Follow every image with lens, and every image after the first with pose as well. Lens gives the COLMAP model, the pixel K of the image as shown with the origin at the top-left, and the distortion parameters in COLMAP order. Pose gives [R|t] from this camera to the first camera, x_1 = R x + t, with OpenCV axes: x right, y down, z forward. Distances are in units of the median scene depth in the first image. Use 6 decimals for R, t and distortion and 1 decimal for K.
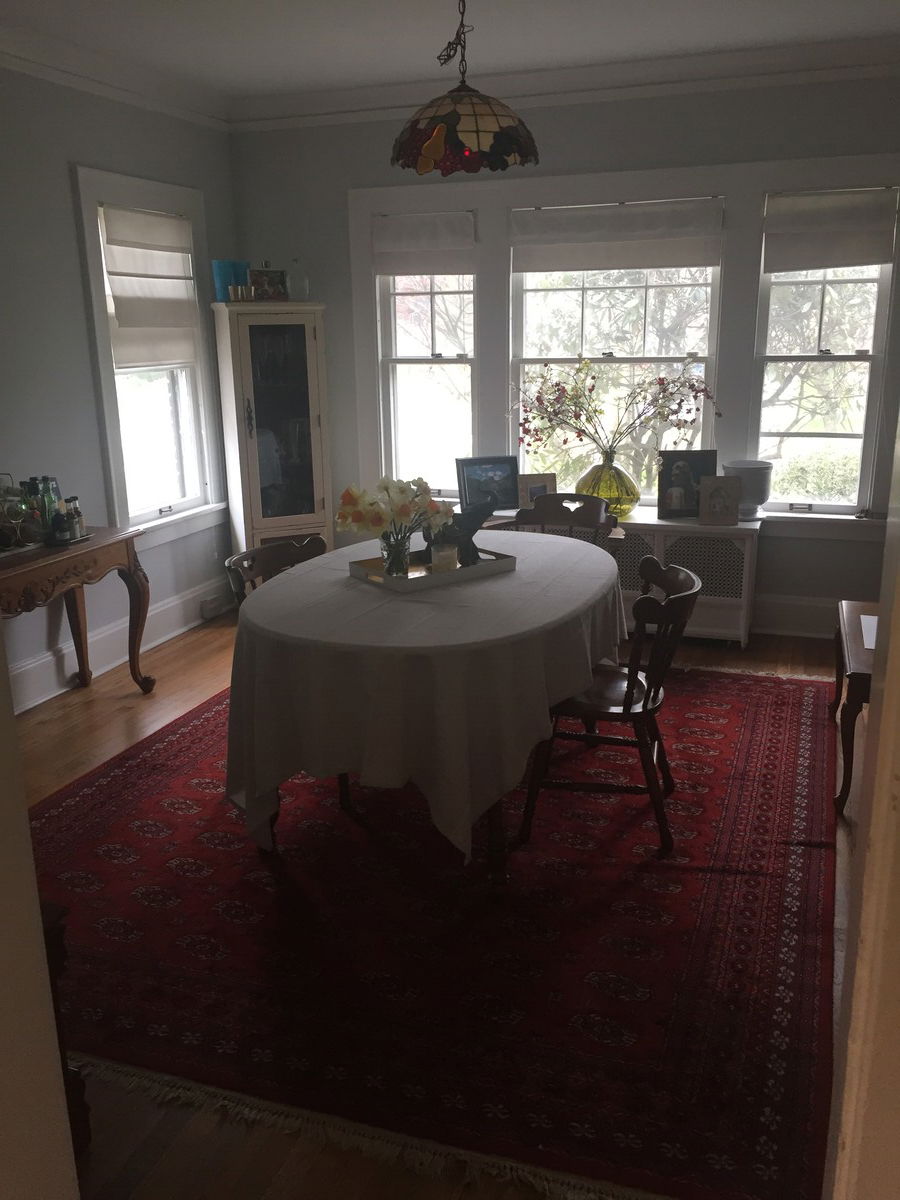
lens RADIAL K [[1034.2, 0, 442.5], [0, 1034.2, 599.7], [0, 0, 1]] dist [0.079068, -0.102426]
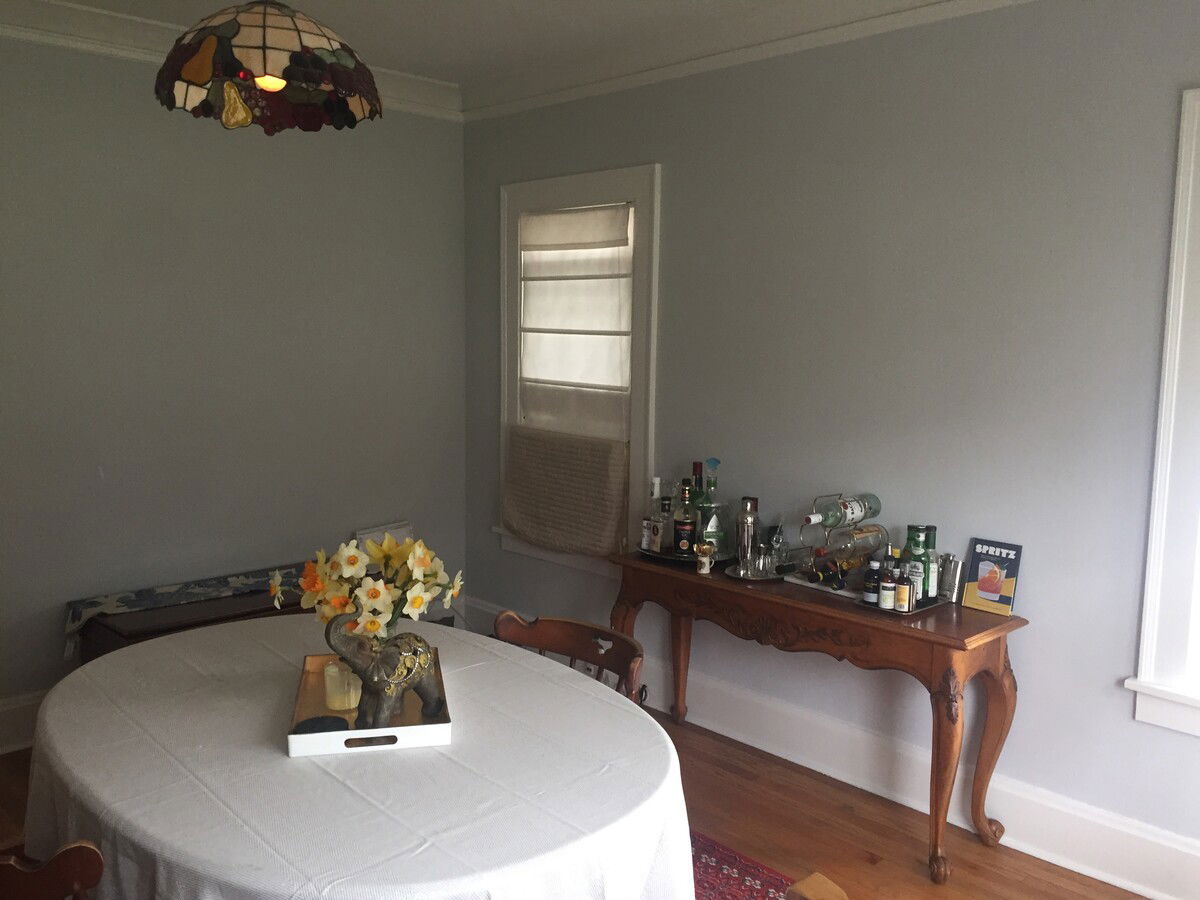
lens RADIAL K [[1034.2, 0, 600.0], [0, 1034.2, 450.0], [0, 0, 1]] dist [0.079068, -0.102426]
pose [[-0.465564, 0.115846, -0.877400, 0.319617], [-0.238658, 0.938235, 0.250514, -0.243981], [0.852228, 0.326028, -0.409161, 0.868636]]
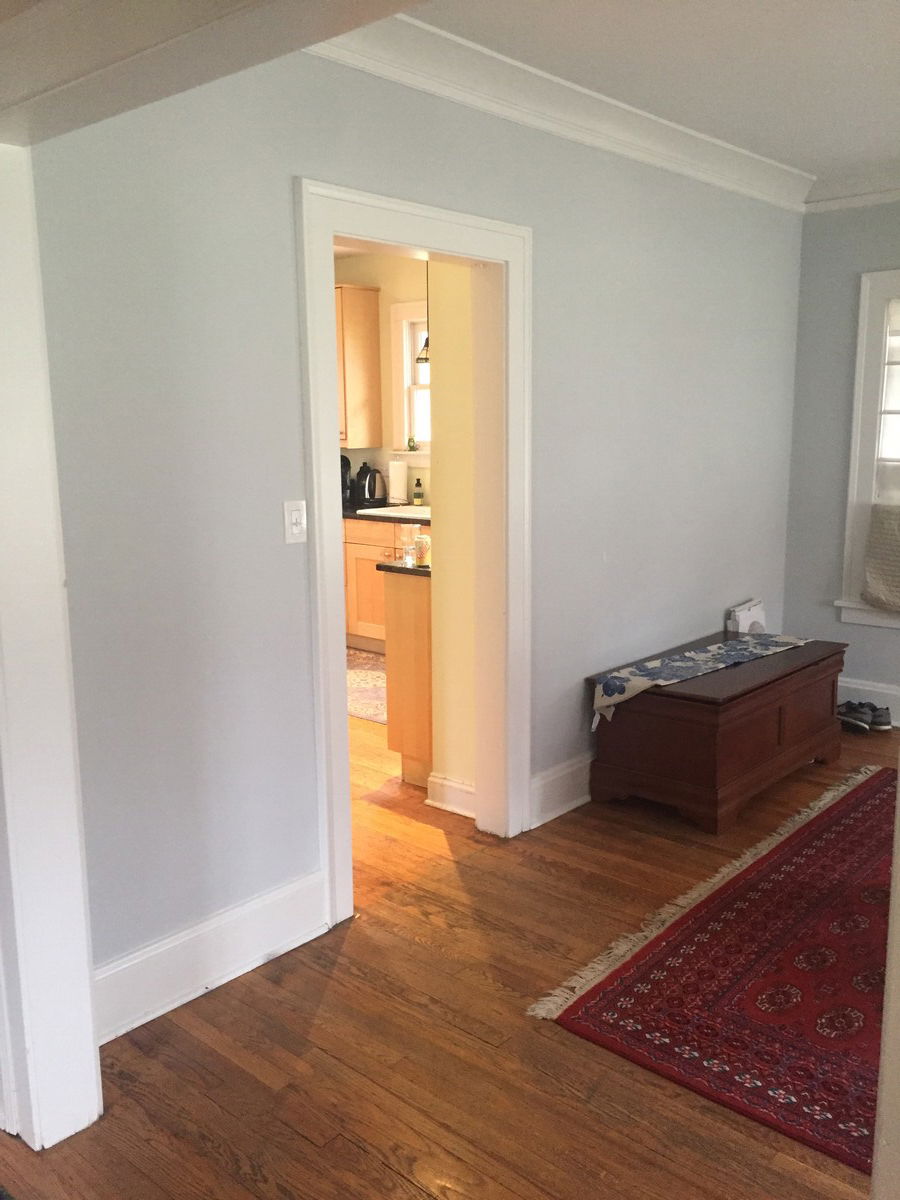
lens RADIAL K [[1034.2, 0, 442.5], [0, 1034.2, 599.7], [0, 0, 1]] dist [0.079068, -0.102426]
pose [[-0.391948, 0.179917, -0.902223, 0.603575], [-0.229146, 0.930692, 0.285141, -0.121173], [0.890993, 0.318501, -0.323555, 0.412266]]
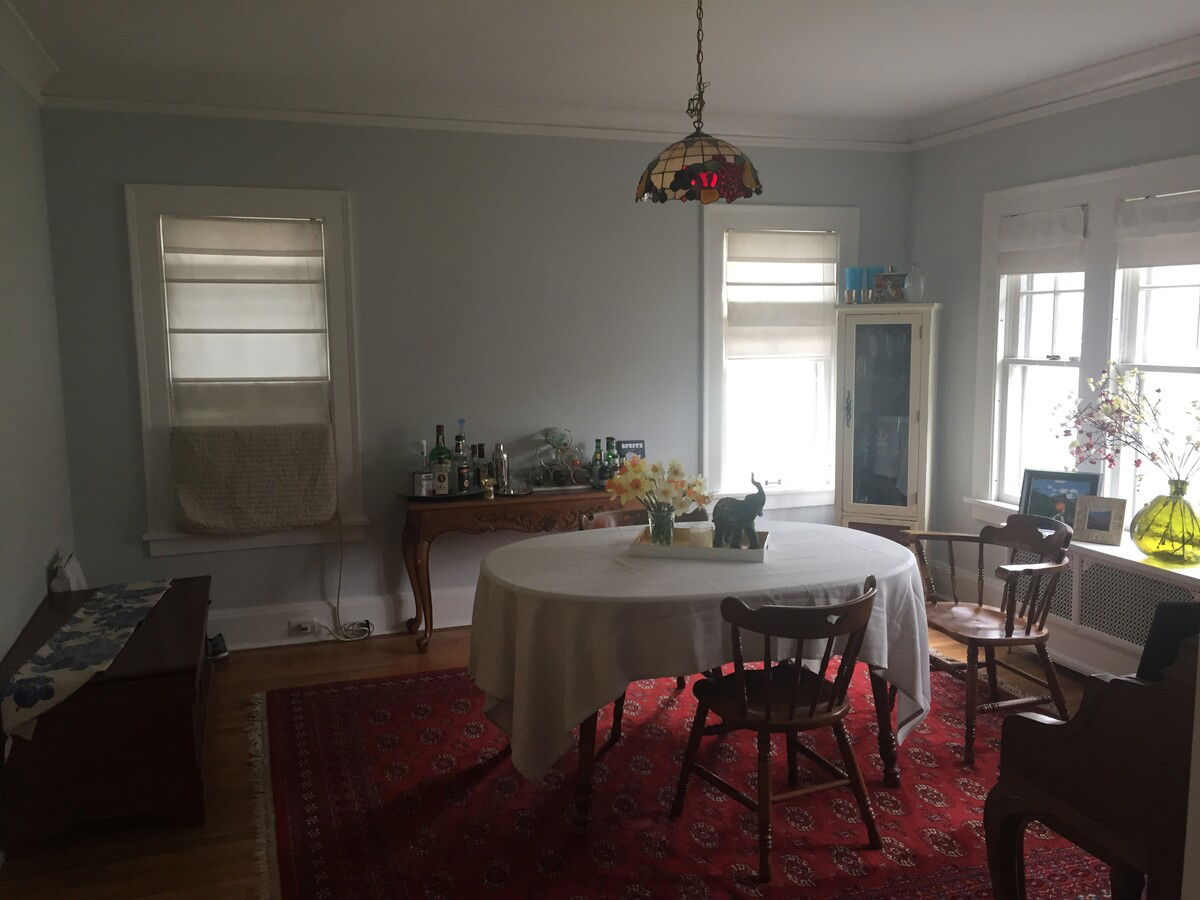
lens RADIAL K [[1034.2, 0, 600.0], [0, 1034.2, 450.0], [0, 0, 1]] dist [0.079068, -0.102426]
pose [[0.610649, 0.106635, -0.784689, 0.506026], [-0.206170, 0.978129, -0.027520, -0.050611], [0.764592, 0.178585, 0.619279, 0.147457]]
